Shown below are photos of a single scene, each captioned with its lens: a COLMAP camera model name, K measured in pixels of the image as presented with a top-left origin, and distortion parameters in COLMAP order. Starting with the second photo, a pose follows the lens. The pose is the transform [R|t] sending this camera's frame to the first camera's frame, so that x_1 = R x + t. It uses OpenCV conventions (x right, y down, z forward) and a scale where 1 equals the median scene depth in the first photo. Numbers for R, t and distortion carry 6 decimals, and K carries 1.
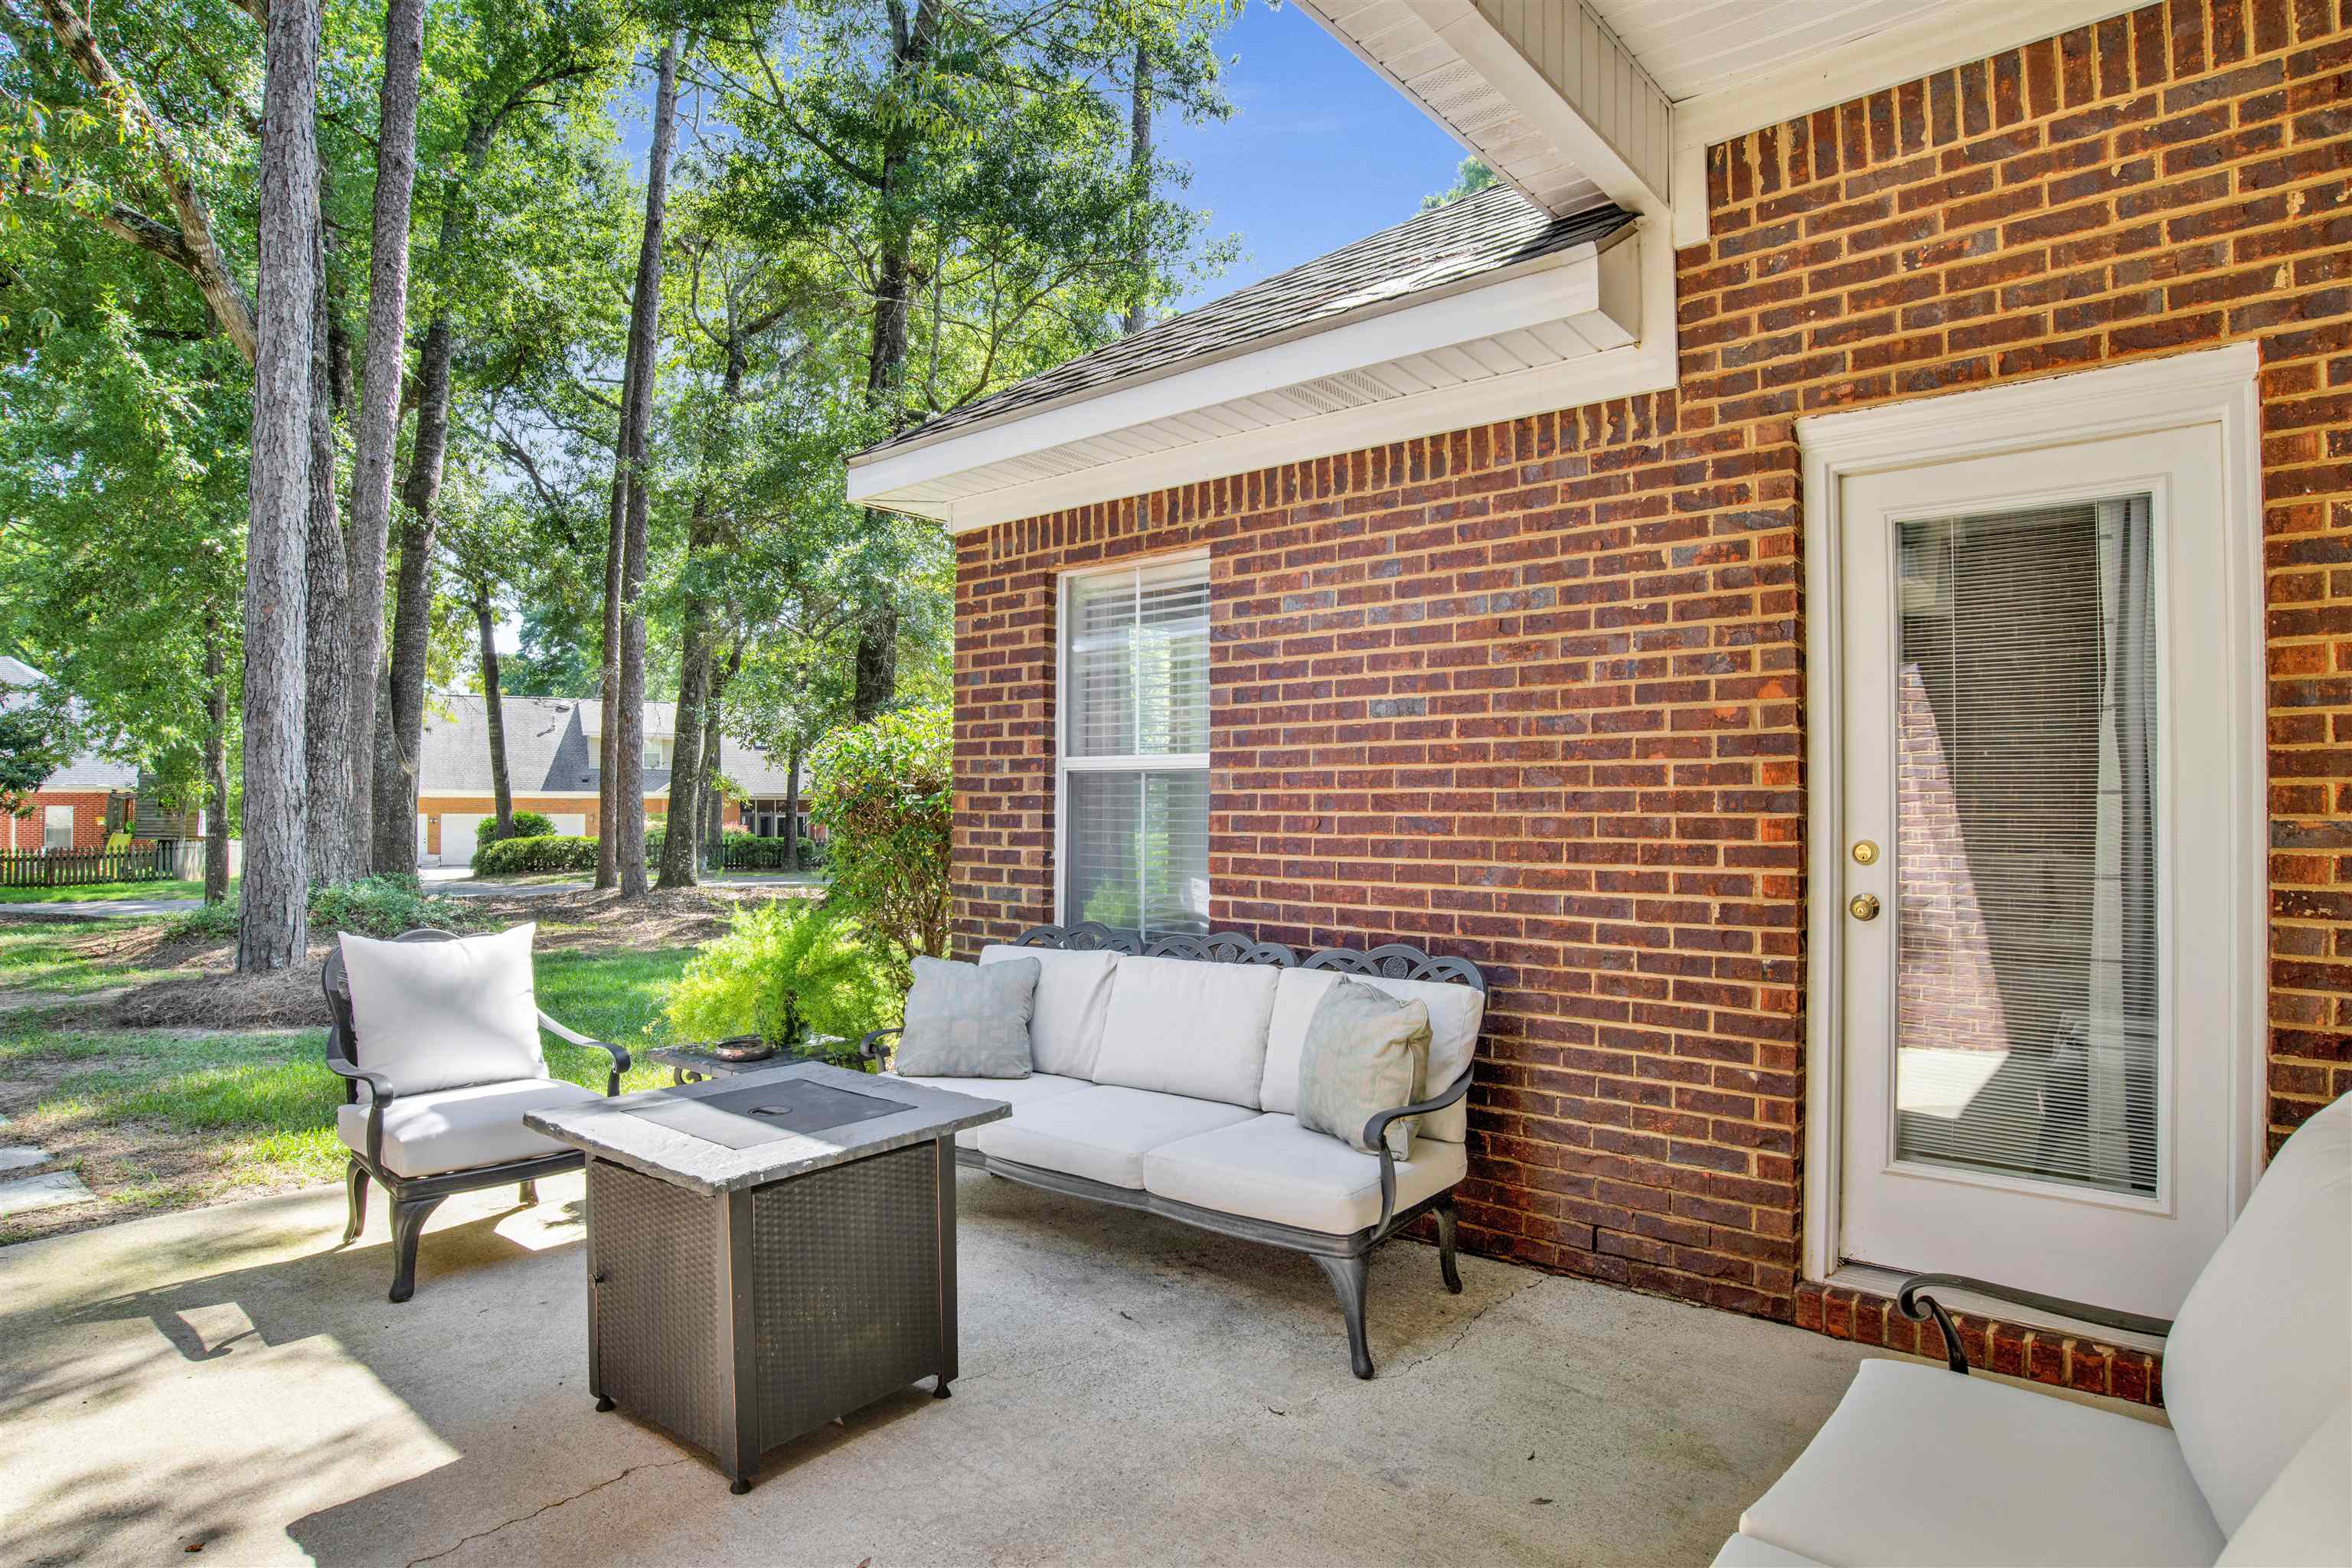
lens RADIAL K [[1218.5, 0, 1176.0], [0, 1218.5, 784.0], [0, 0, 1]] dist [-0.052560, 0.017819]
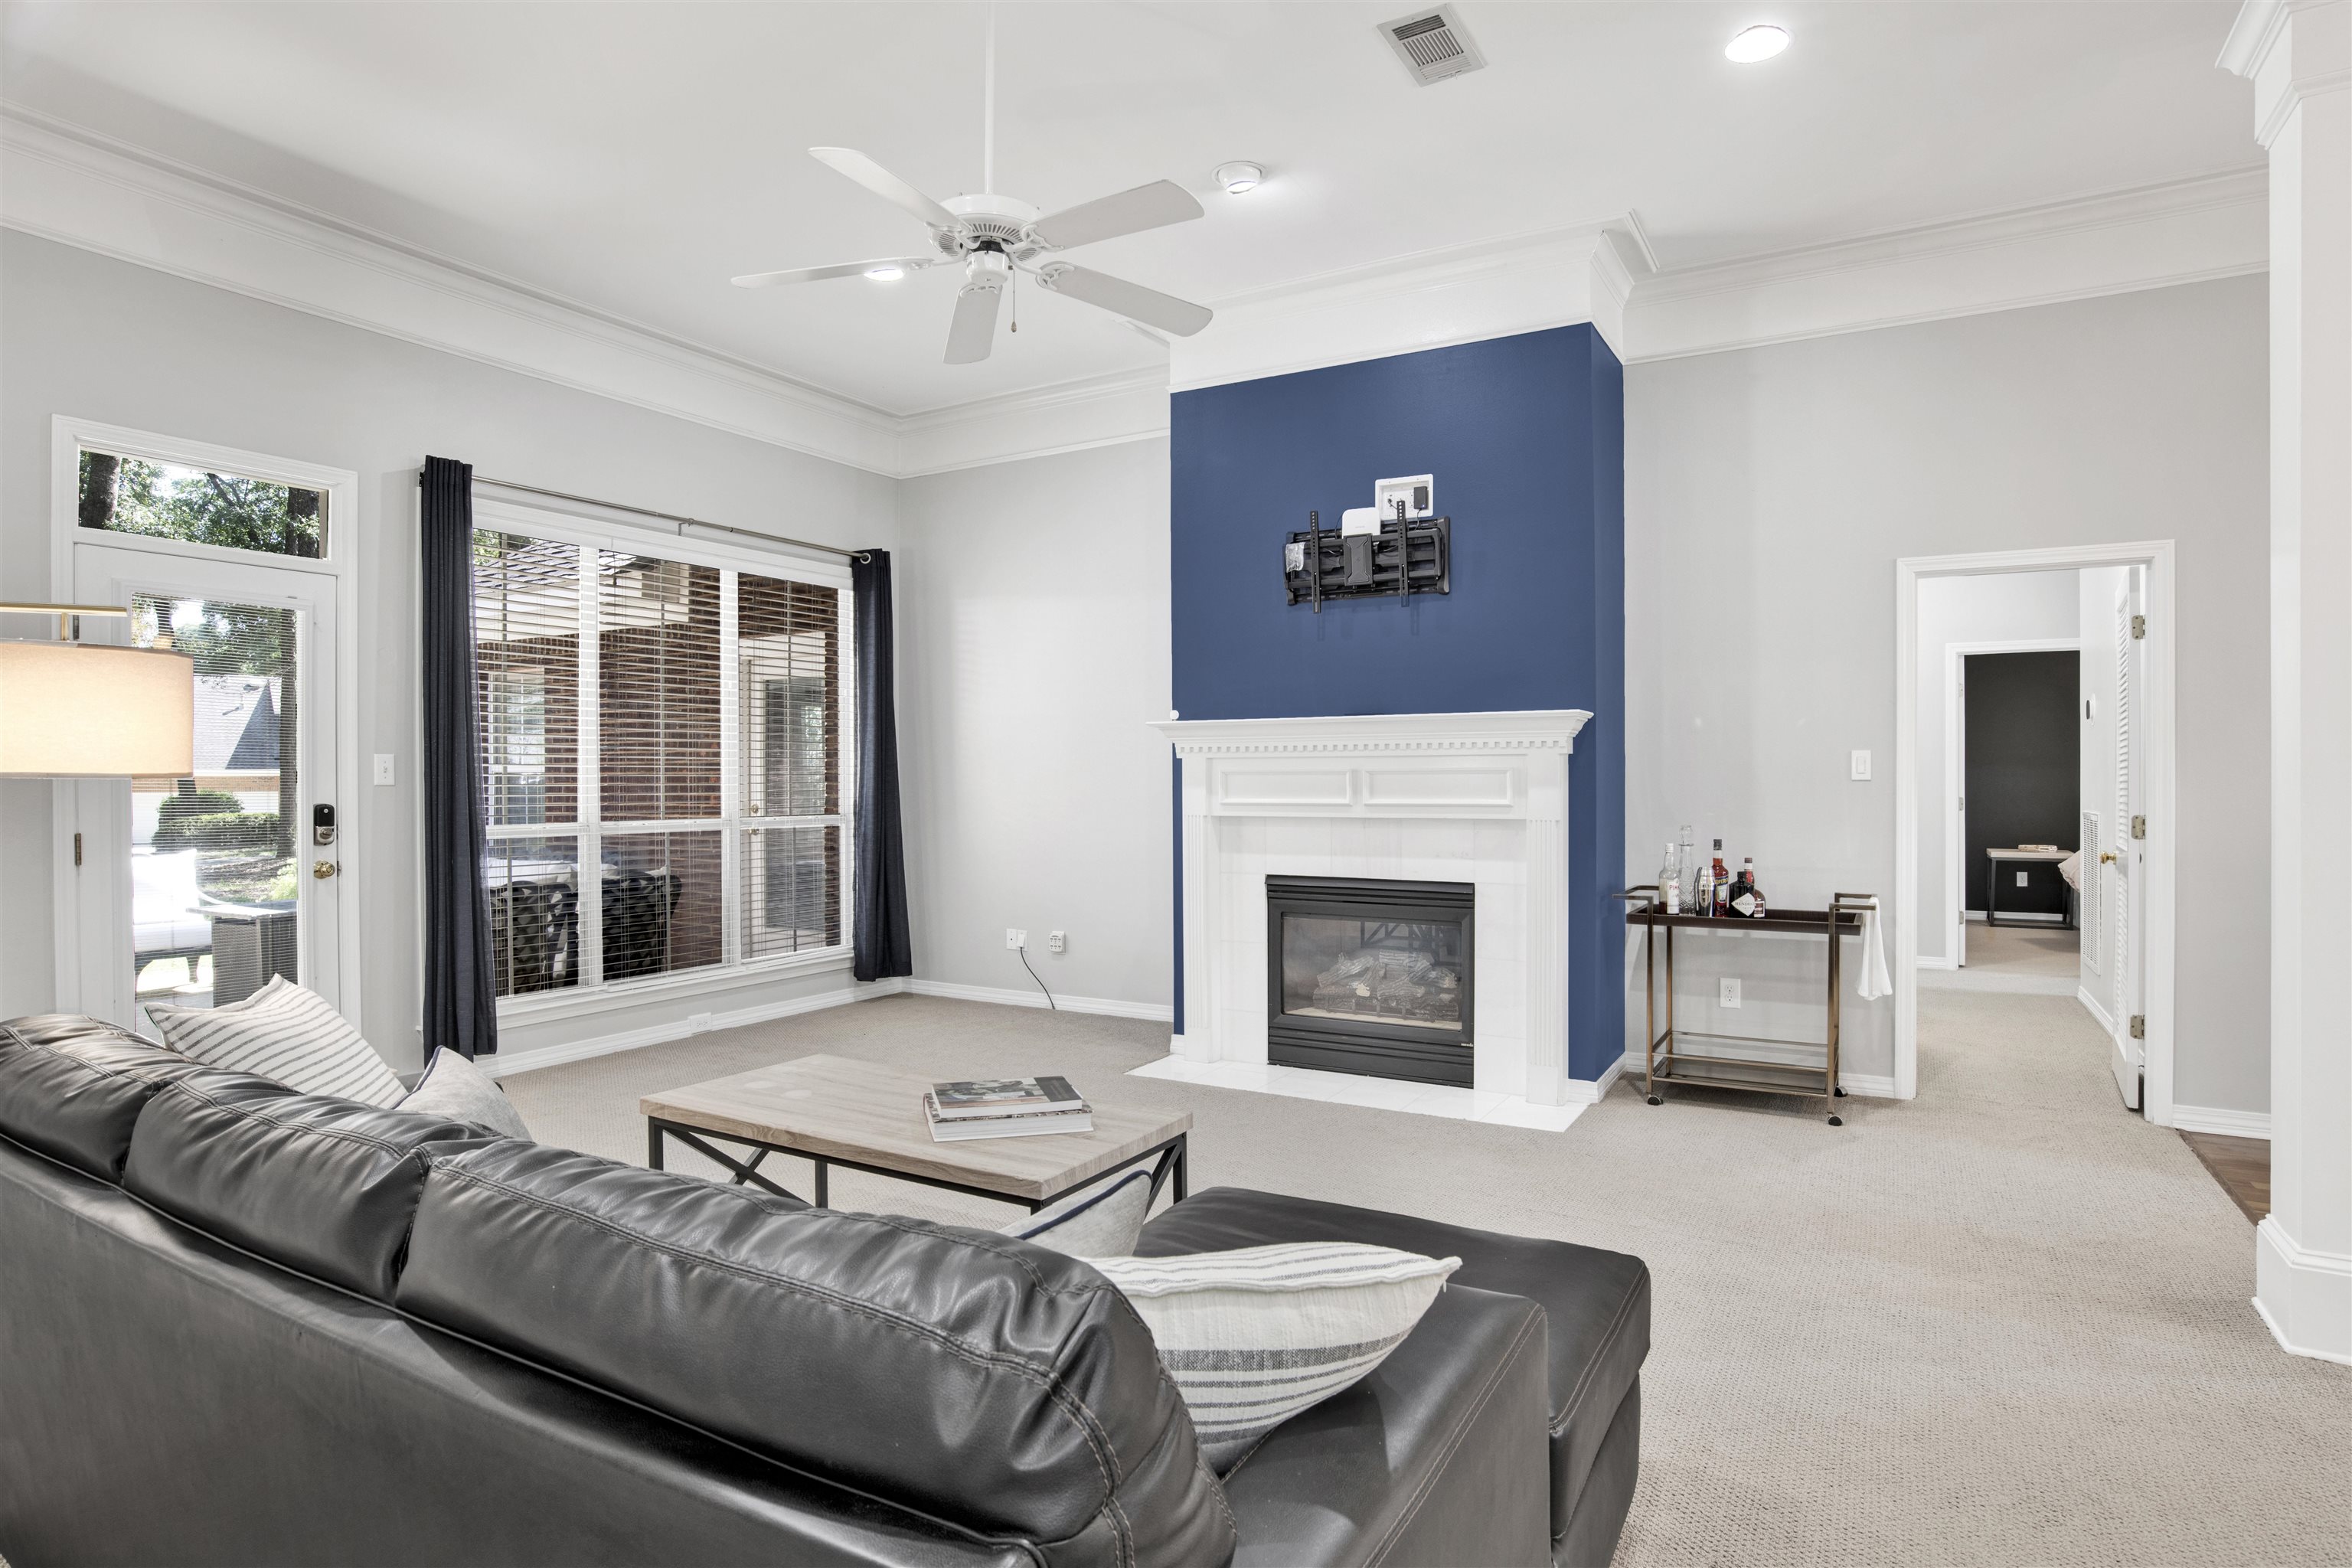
lens RADIAL K [[1218.5, 0, 1176.0], [0, 1218.5, 784.0], [0, 0, 1]] dist [-0.052560, 0.017819]
pose [[0.983394, -0.002768, 0.181460, 0.101934], [-0.001266, 0.999755, 0.022114, -0.005881], [-0.181476, -0.021976, 0.983150, -0.174033]]
